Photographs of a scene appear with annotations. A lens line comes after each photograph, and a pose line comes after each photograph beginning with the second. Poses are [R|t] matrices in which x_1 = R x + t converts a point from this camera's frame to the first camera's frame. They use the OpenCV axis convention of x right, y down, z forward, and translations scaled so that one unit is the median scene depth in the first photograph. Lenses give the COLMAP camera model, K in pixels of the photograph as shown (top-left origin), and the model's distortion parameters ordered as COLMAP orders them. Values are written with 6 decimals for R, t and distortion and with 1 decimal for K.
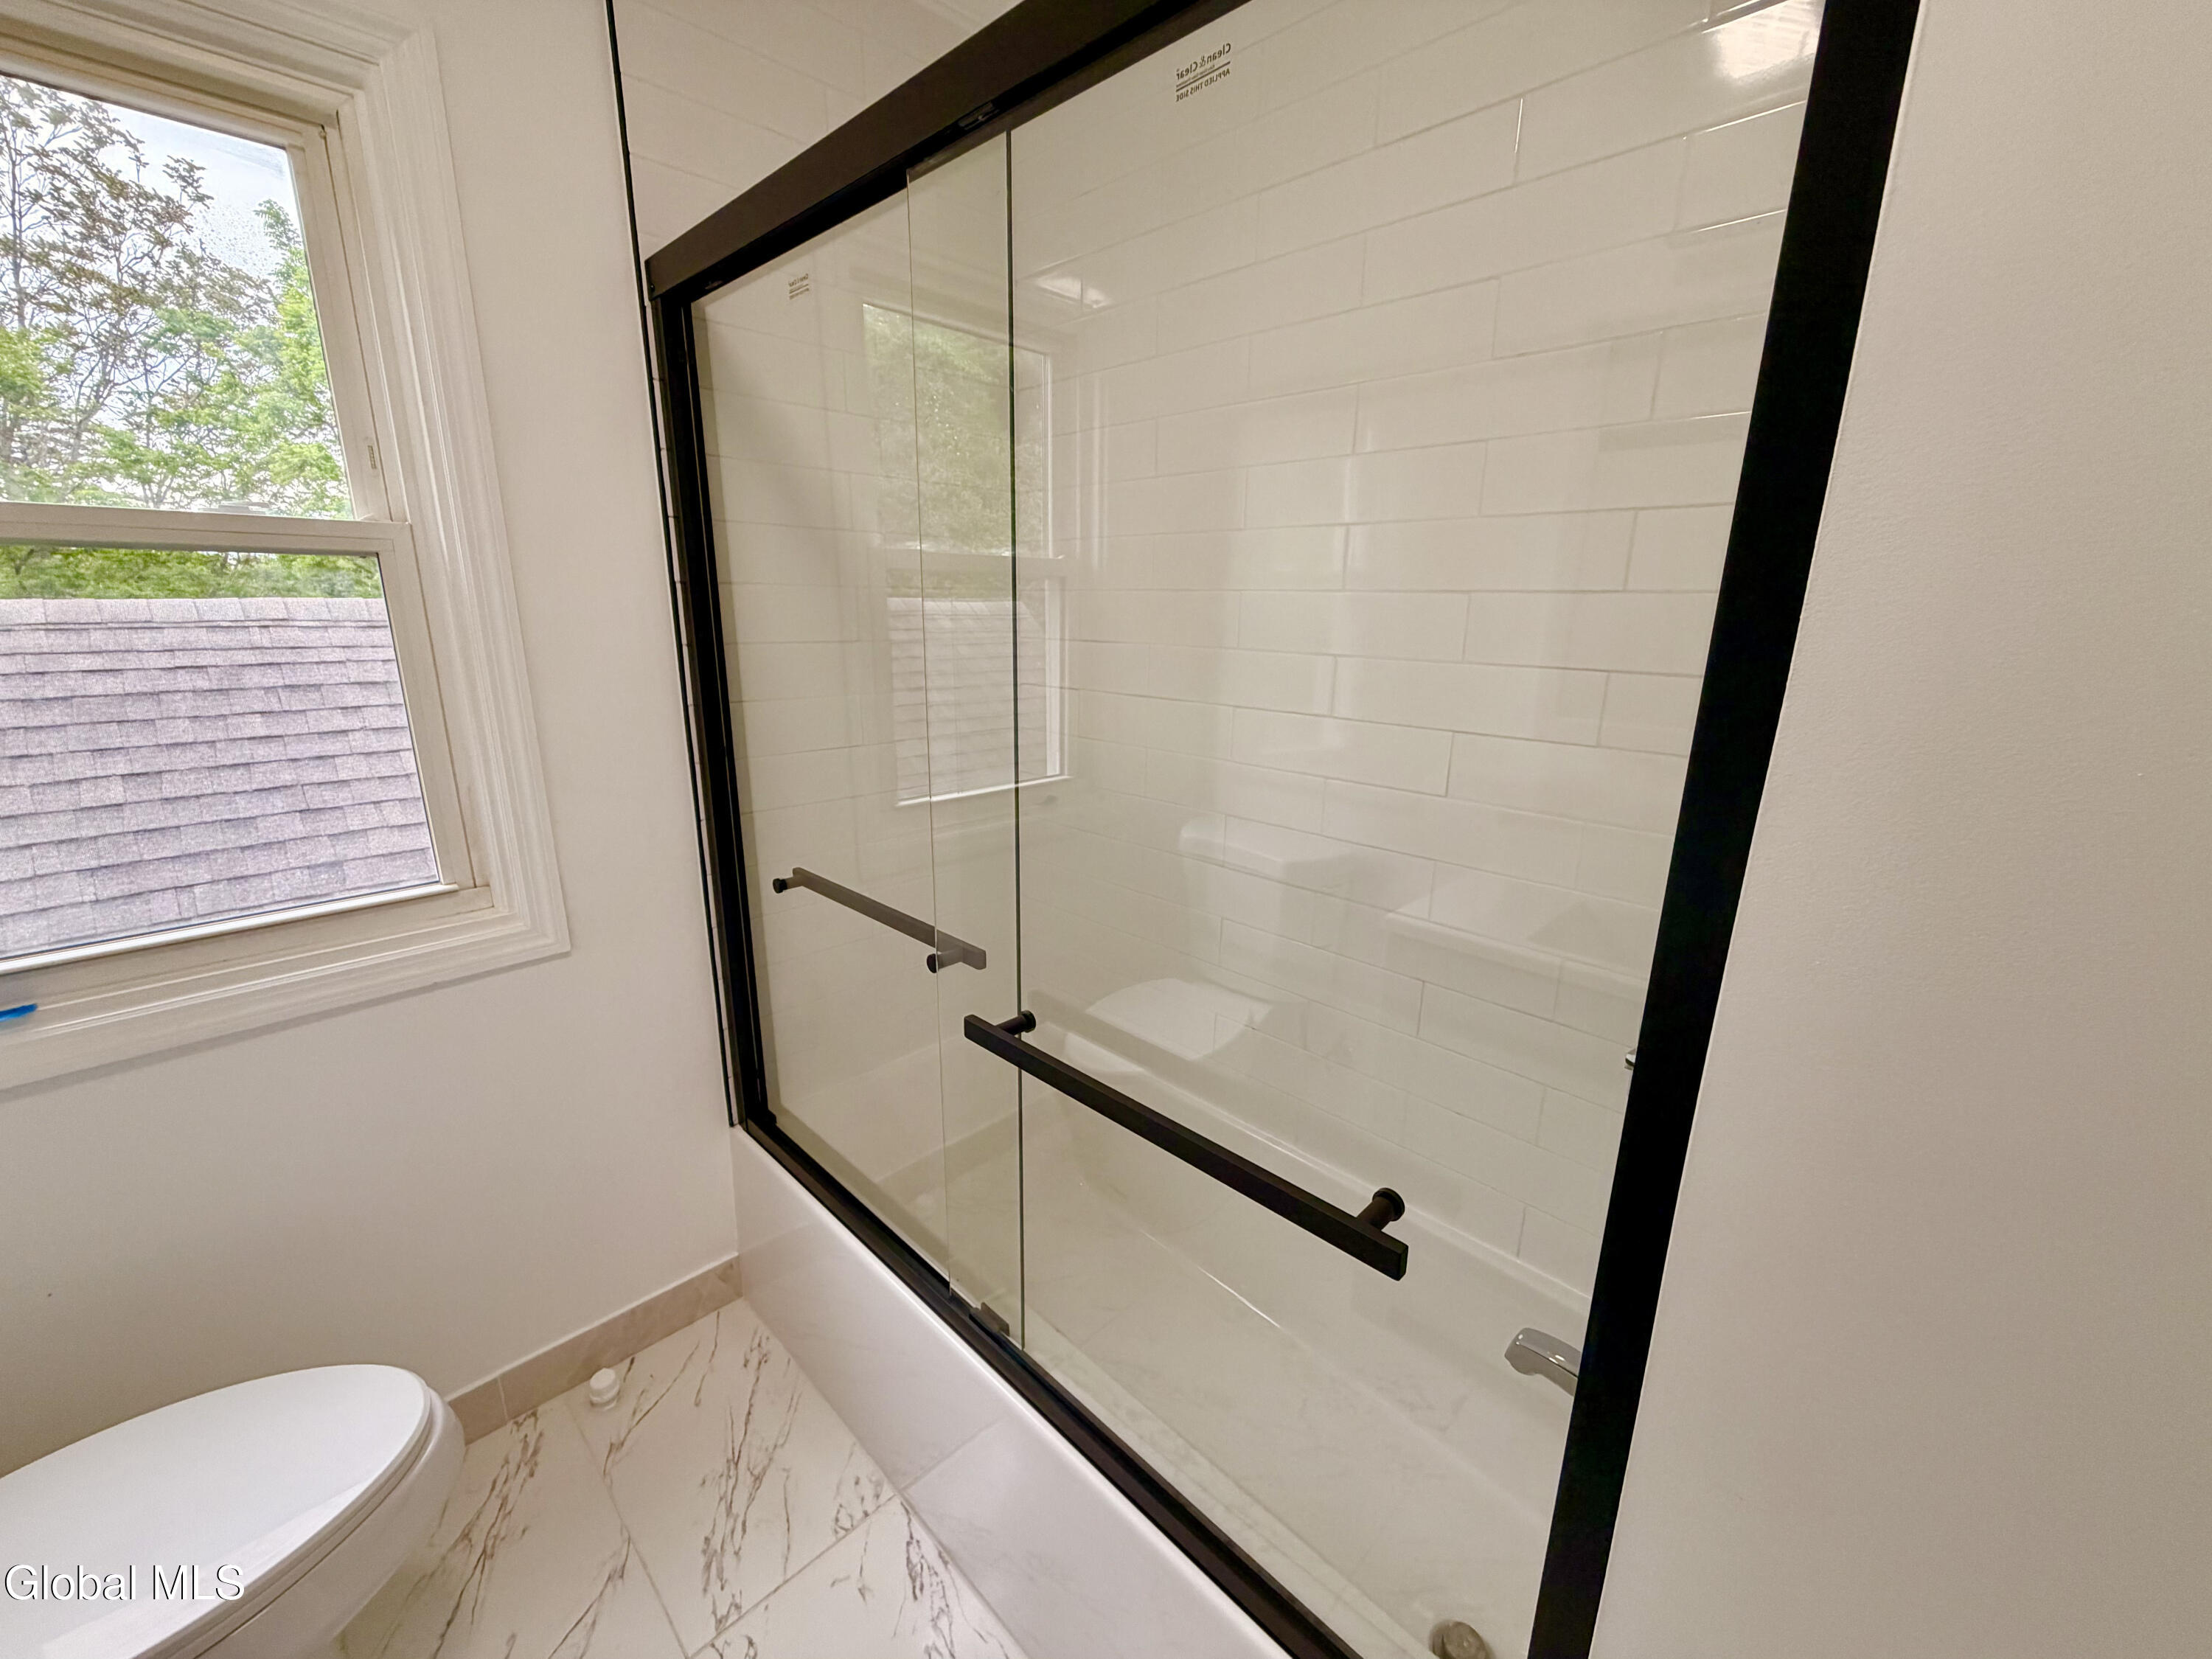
lens RADIAL K [[882.5, 0, 1098.4], [0, 882.5, 829.7], [0, 0, 1]] dist [-0.000057, 0.000044]
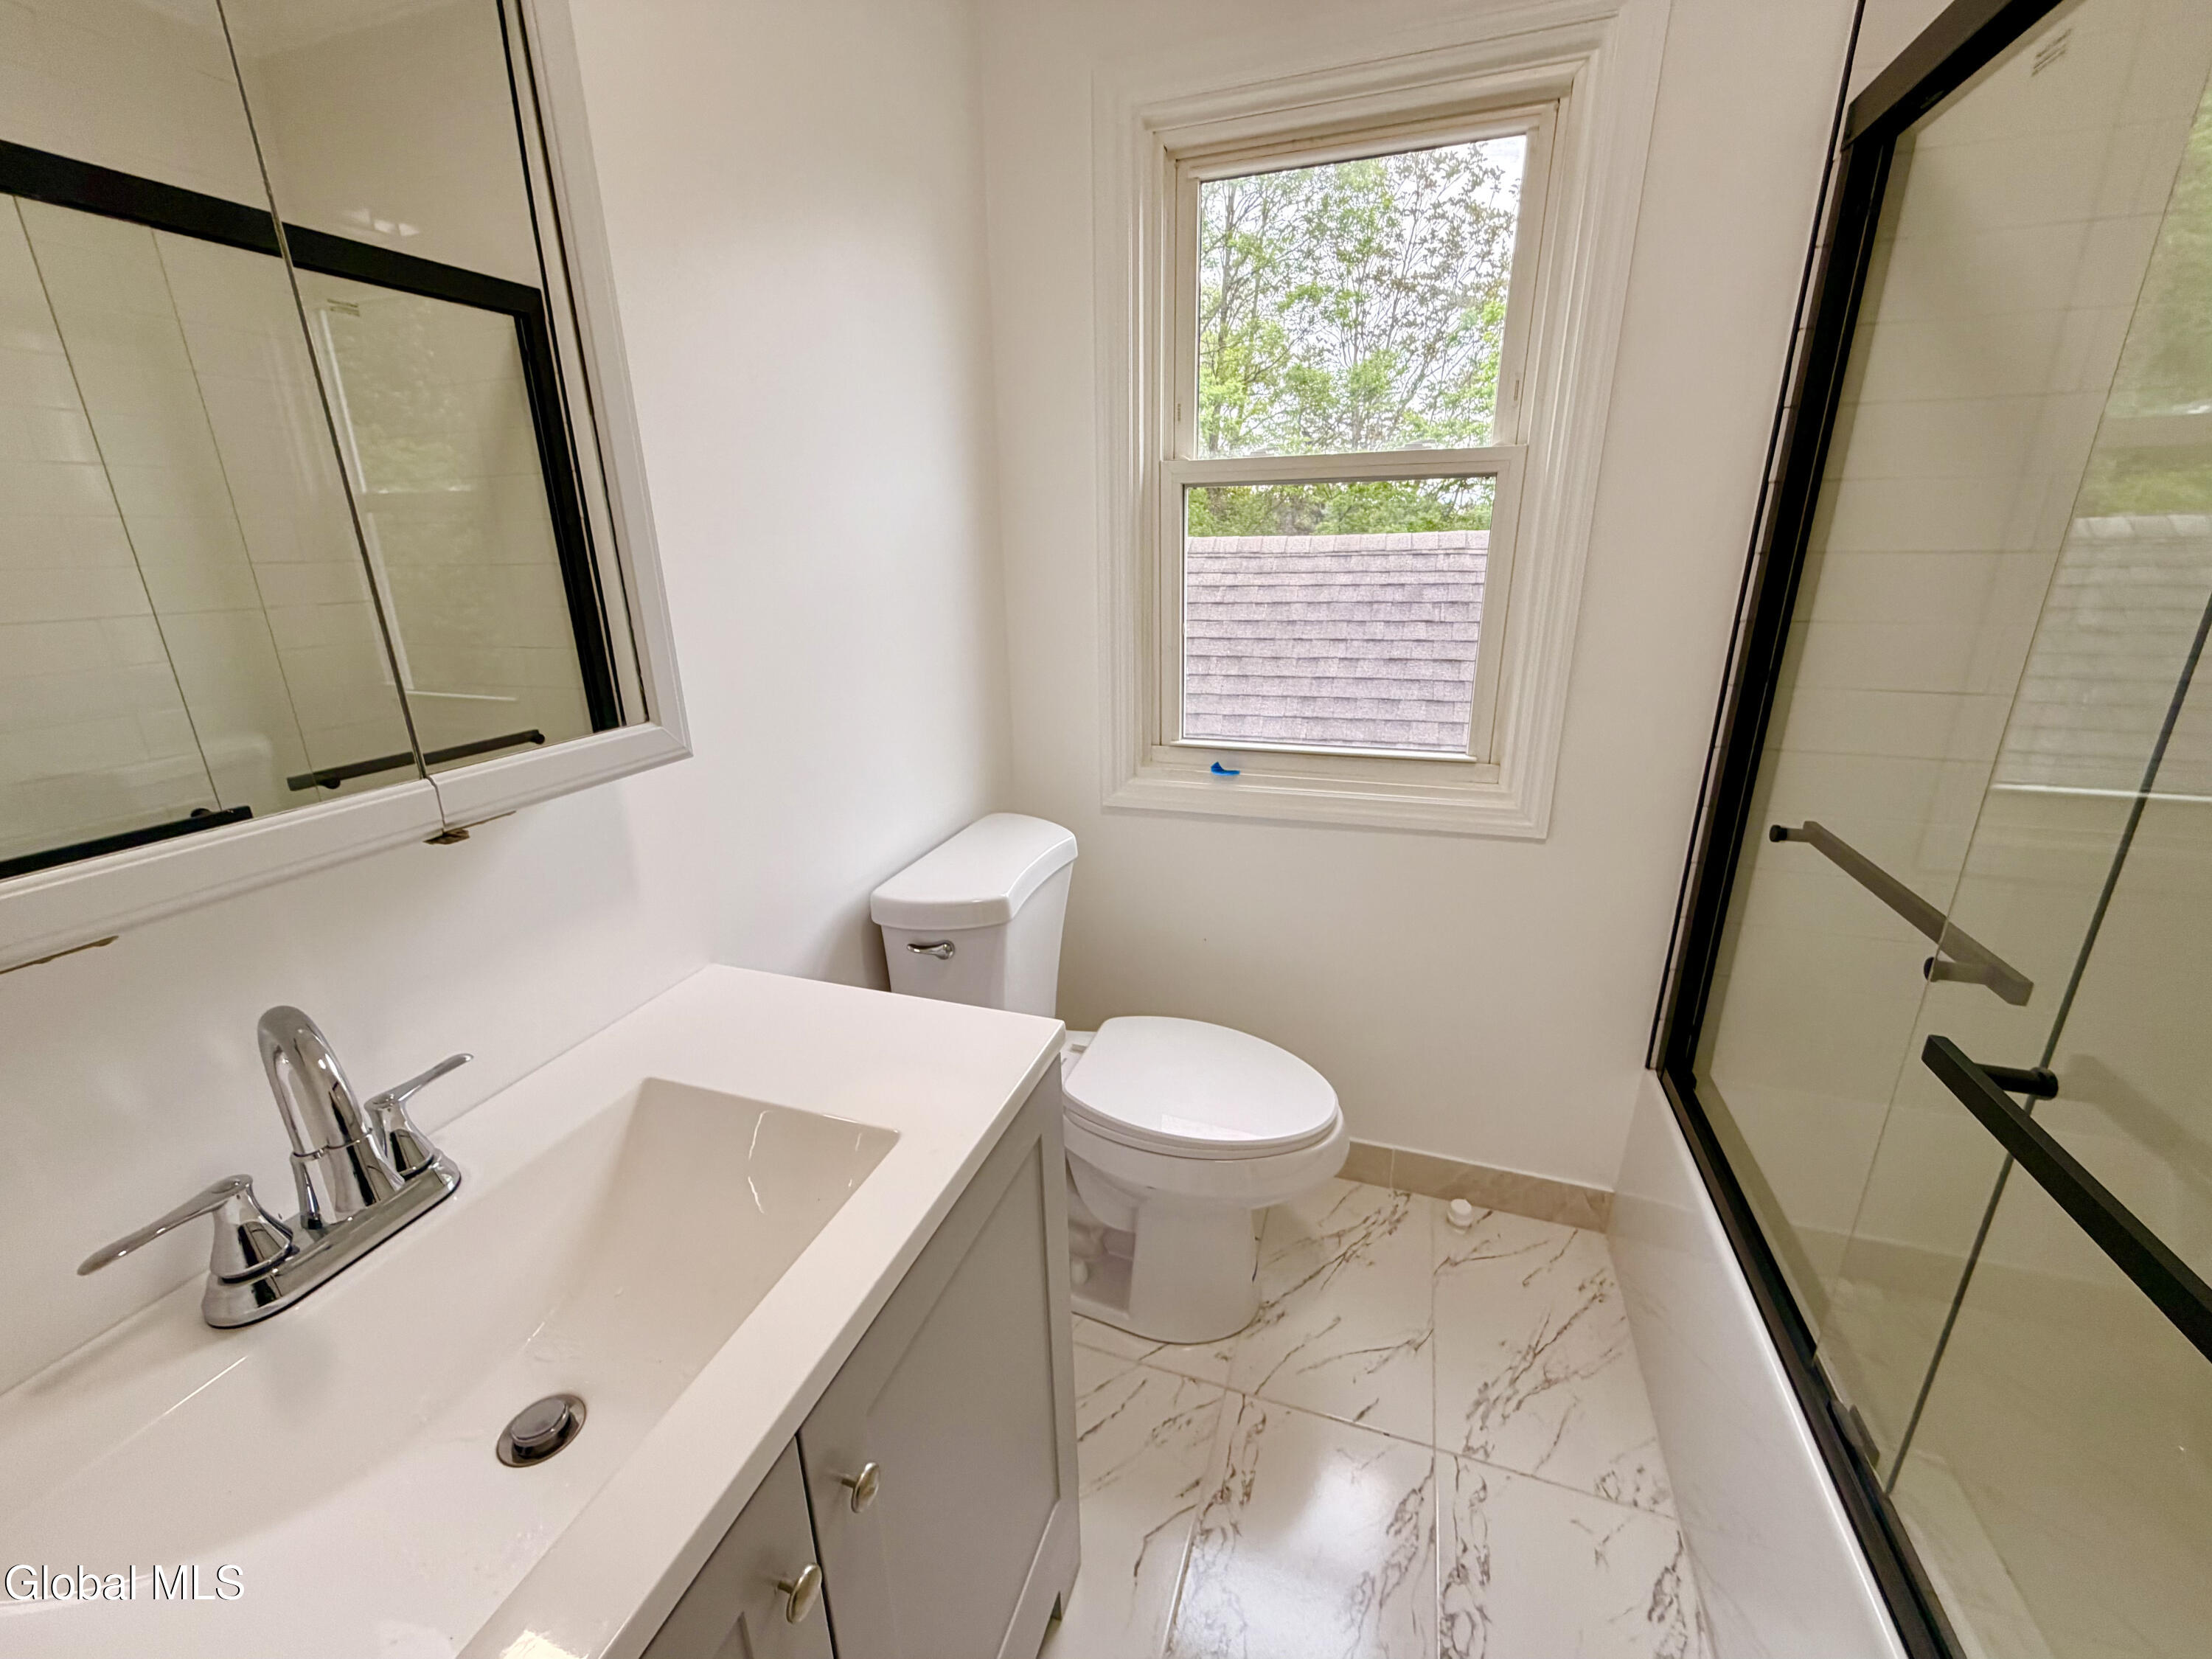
lens RADIAL K [[882.5, 0, 1098.4], [0, 882.5, 829.7], [0, 0, 1]] dist [-0.000057, 0.000044]
pose [[0.433252, 0.263814, -0.861797, 0.101358], [-0.204738, 0.960010, 0.190951, 0.031170], [0.877710, 0.093713, 0.469939, -0.000055]]
